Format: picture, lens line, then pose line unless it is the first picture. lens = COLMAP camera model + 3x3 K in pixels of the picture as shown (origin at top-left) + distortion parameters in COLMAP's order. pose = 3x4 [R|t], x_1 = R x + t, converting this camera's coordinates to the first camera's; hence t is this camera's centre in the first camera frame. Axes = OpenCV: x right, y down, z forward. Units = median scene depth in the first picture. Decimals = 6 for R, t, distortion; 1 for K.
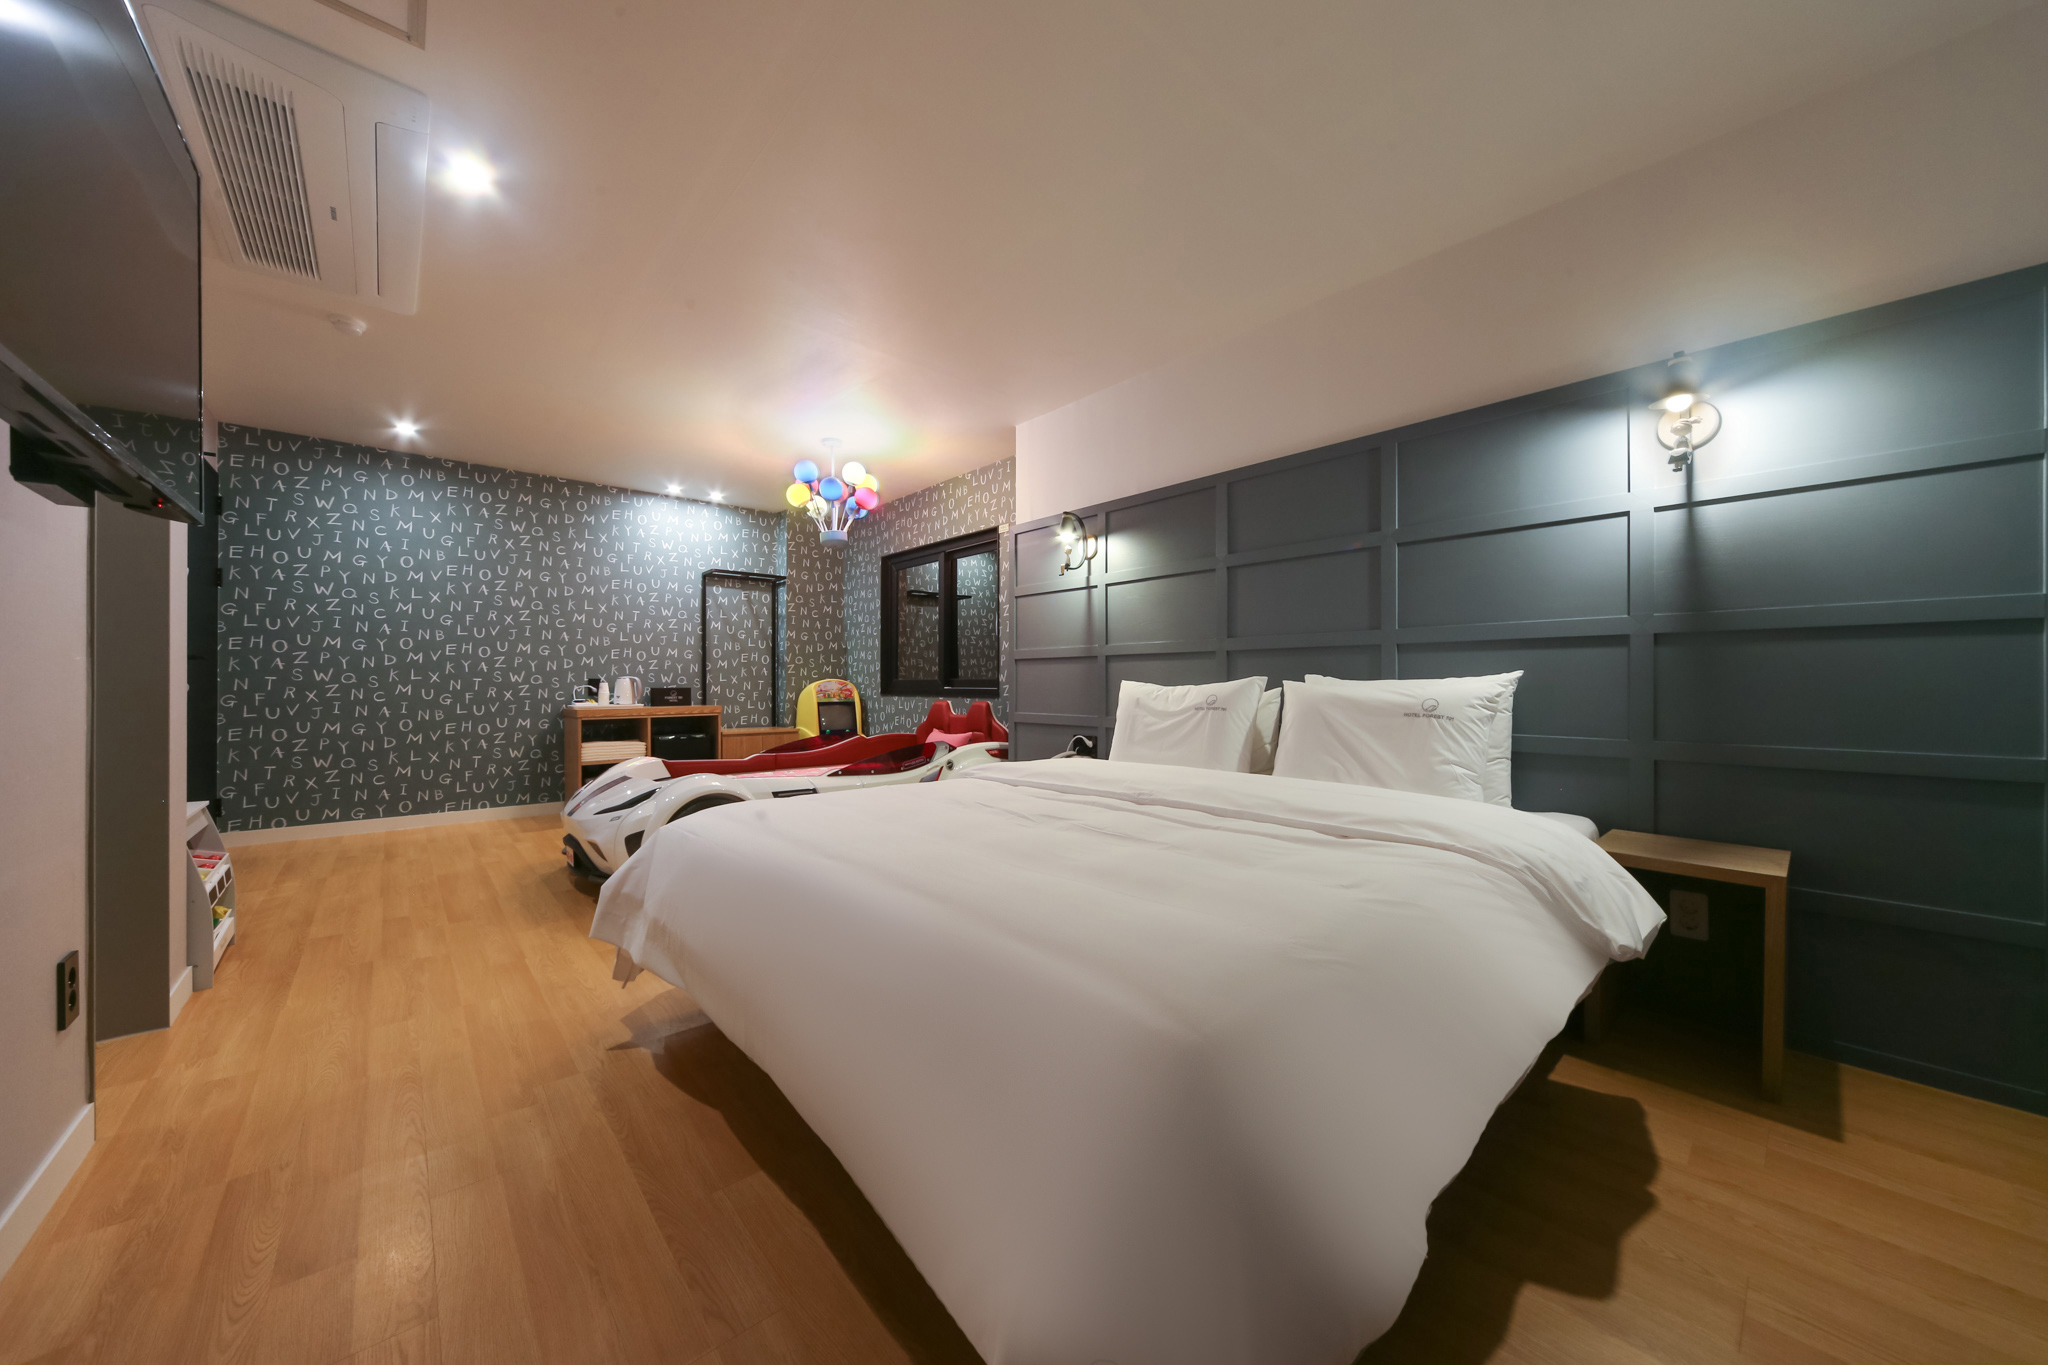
lens RADIAL K [[713.7, 0, 1030.3], [0, 713.7, 684.0], [0, 0, 1]] dist [0.000038, 0.000131]
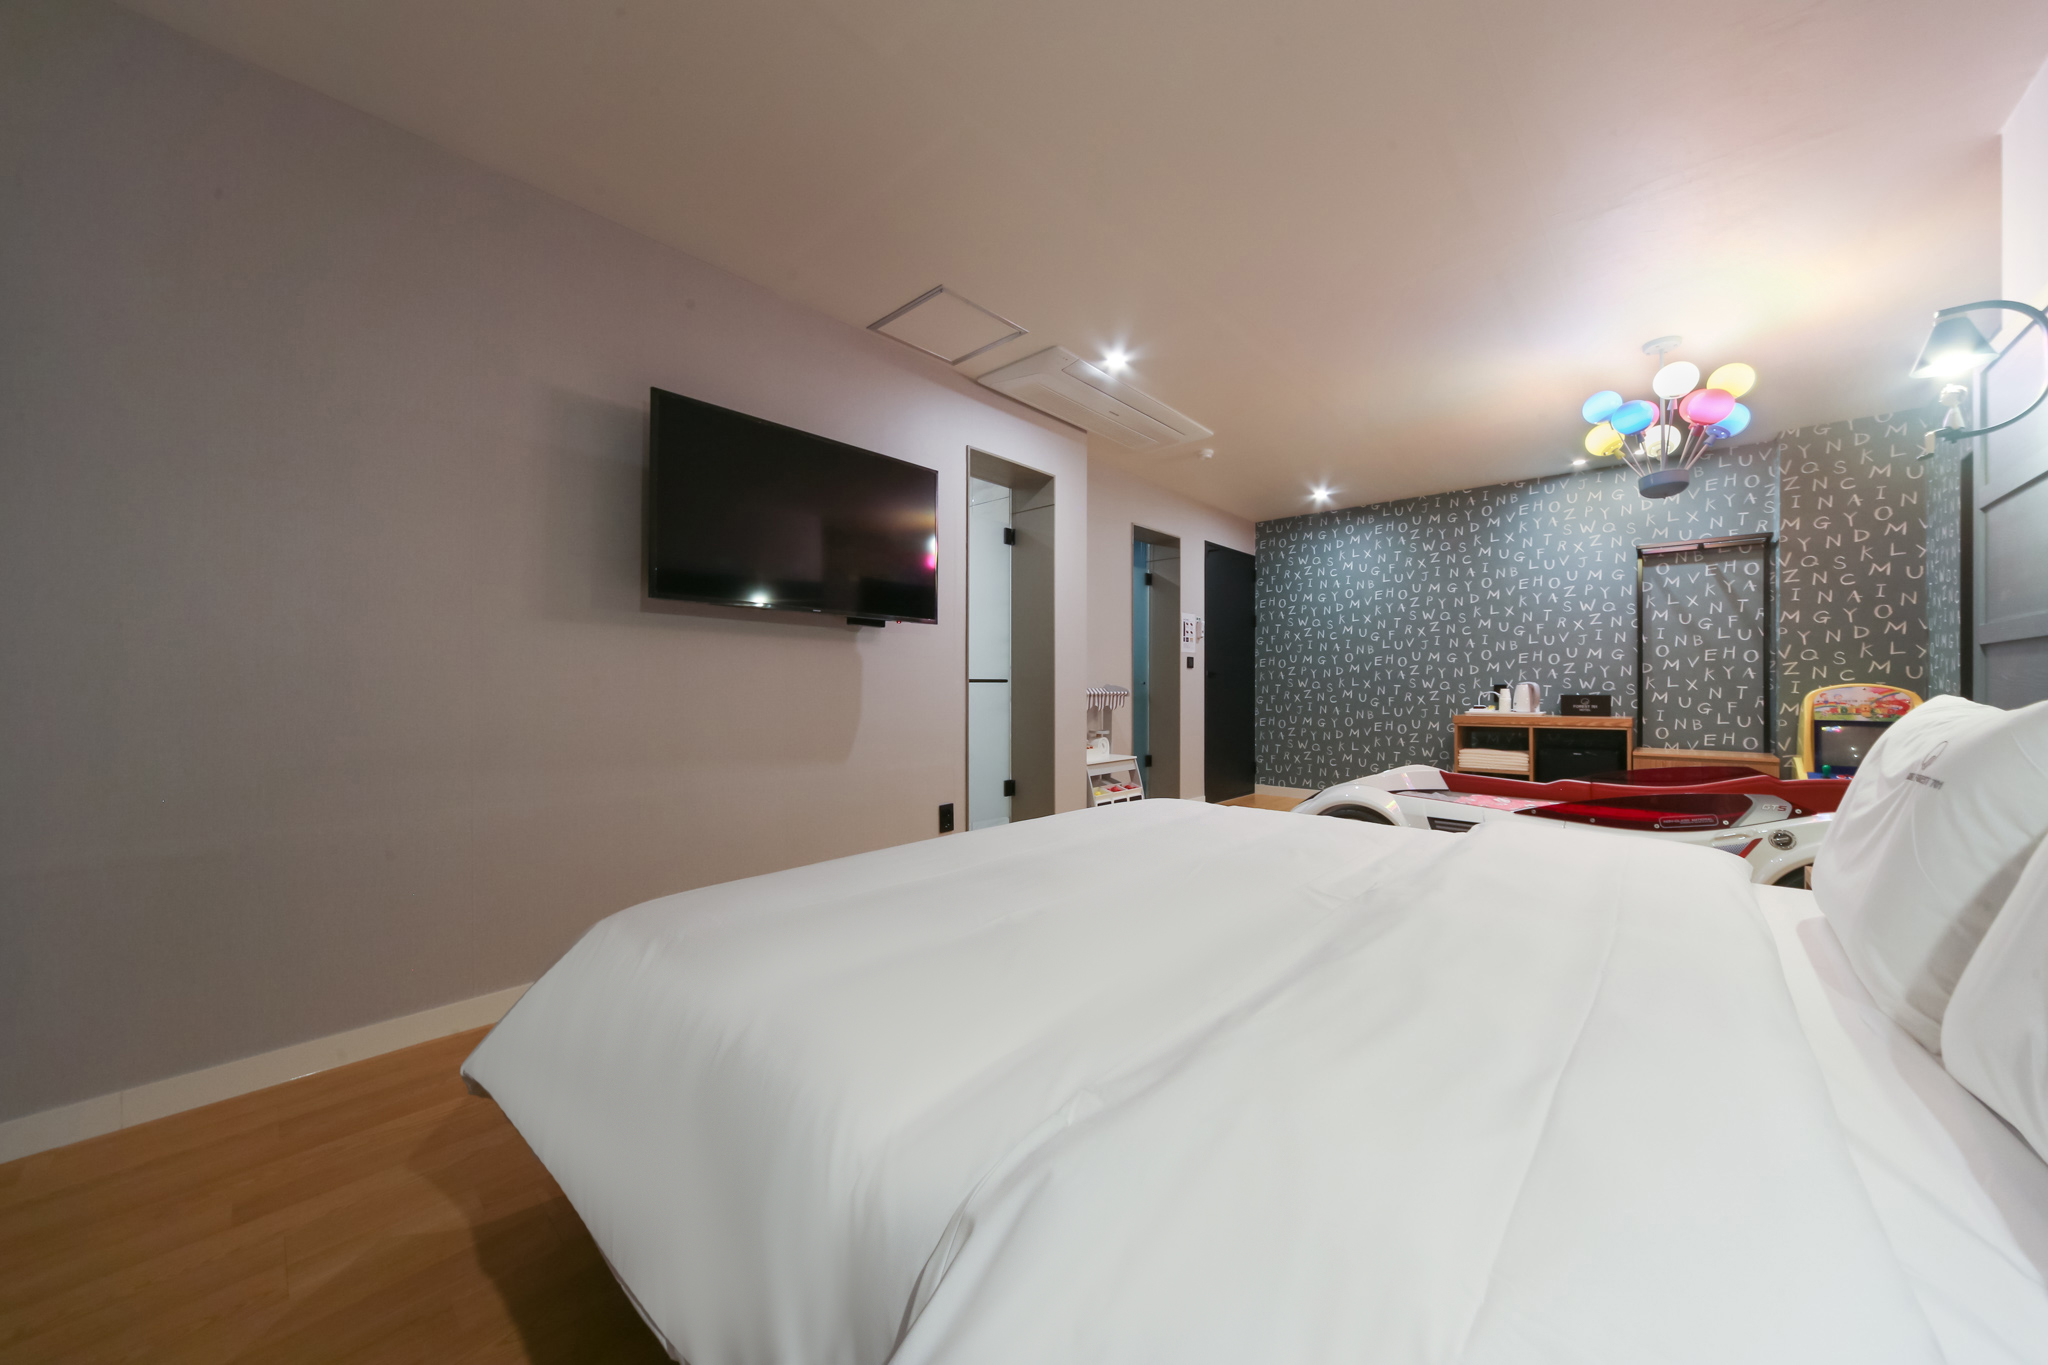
lens RADIAL K [[713.7, 0, 1024.9], [0, 713.7, 688.5], [0, 0, 1]] dist [0.000038, 0.000131]
pose [[0.107652, -0.000266, -0.994189, 0.290717], [-0.004370, 0.999990, -0.000740, 0.001615], [0.994179, 0.004425, 0.107650, 0.254410]]
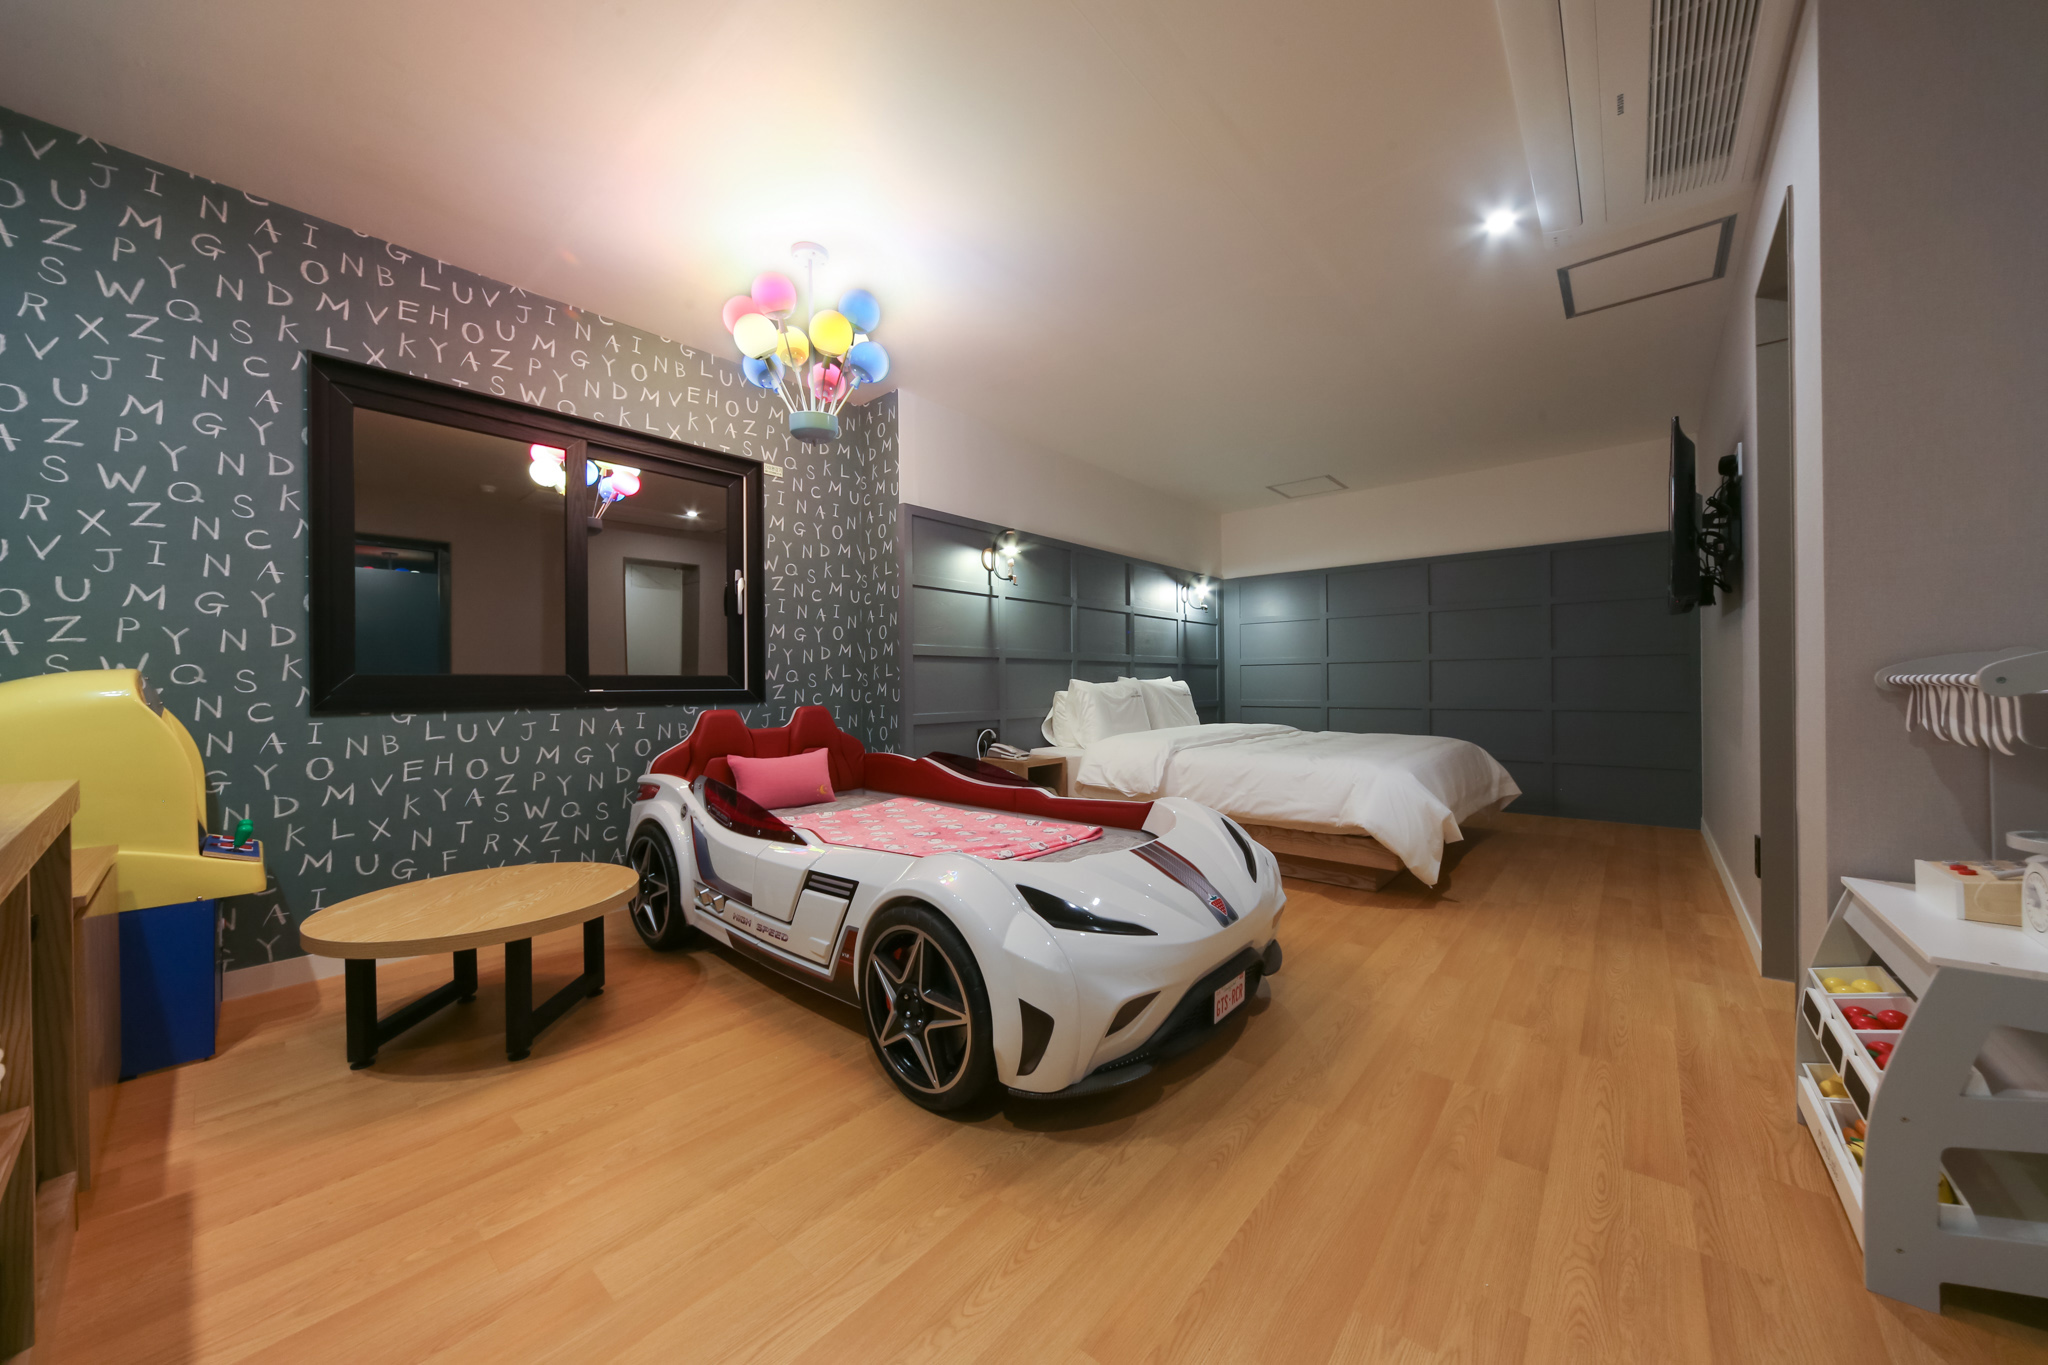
lens RADIAL K [[713.7, 0, 1029.6], [0, 713.7, 682.6], [0, 0, 1]] dist [0.000038, 0.000131]
pose [[-0.134769, 0.001377, 0.990876, -0.751492], [0.005857, 0.999983, -0.000593, 0.001444], [-0.990860, 0.005723, -0.134775, 0.791660]]
